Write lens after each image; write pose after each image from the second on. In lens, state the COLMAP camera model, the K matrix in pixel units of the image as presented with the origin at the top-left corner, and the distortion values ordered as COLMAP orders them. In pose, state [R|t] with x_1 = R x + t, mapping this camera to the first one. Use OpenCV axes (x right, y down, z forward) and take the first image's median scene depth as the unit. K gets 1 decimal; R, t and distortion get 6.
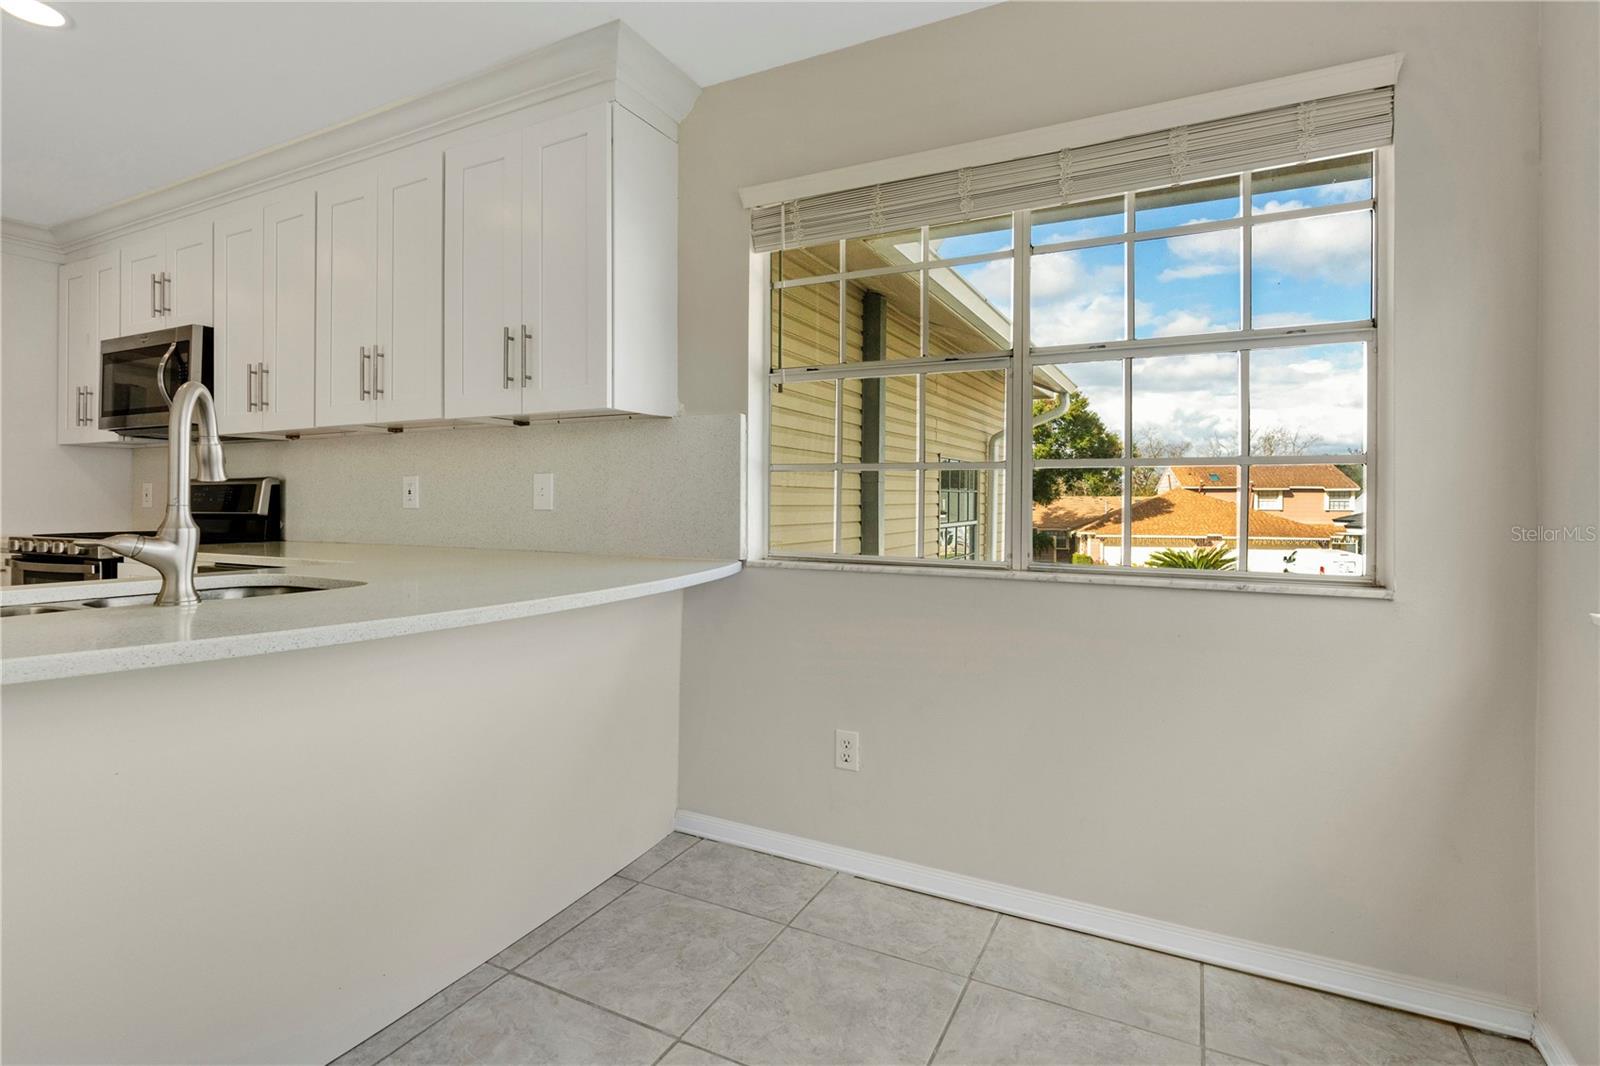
lens RADIAL K [[792.5, 0, 873.1], [0, 792.5, 507.5], [0, 0, 1]] dist [-0.000162, -0.000165]
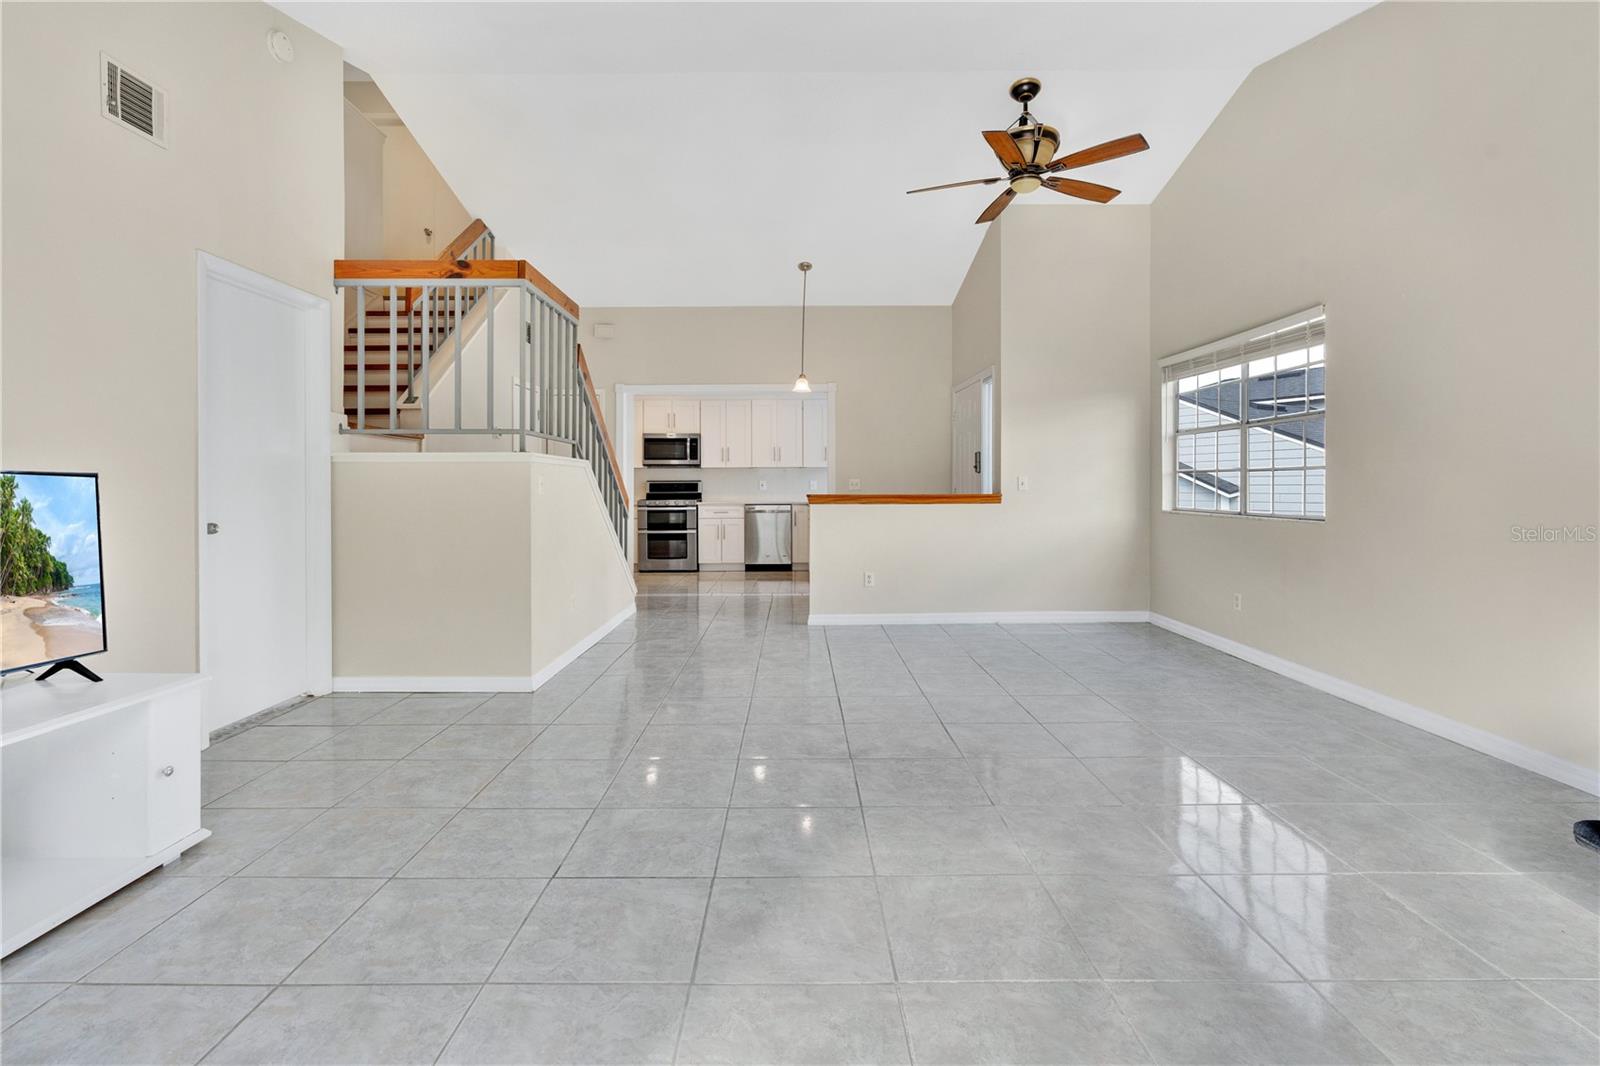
lens RADIAL K [[757.3, 0, 800.6], [0, 757.3, 490.4], [0, 0, 1]] dist [-0.004548, 0.000020]
pose [[0.893728, 0.001540, 0.448606, -2.279510], [0.002200, 0.999967, -0.007815, 0.031781], [-0.448604, 0.007972, 0.893695, -2.392904]]
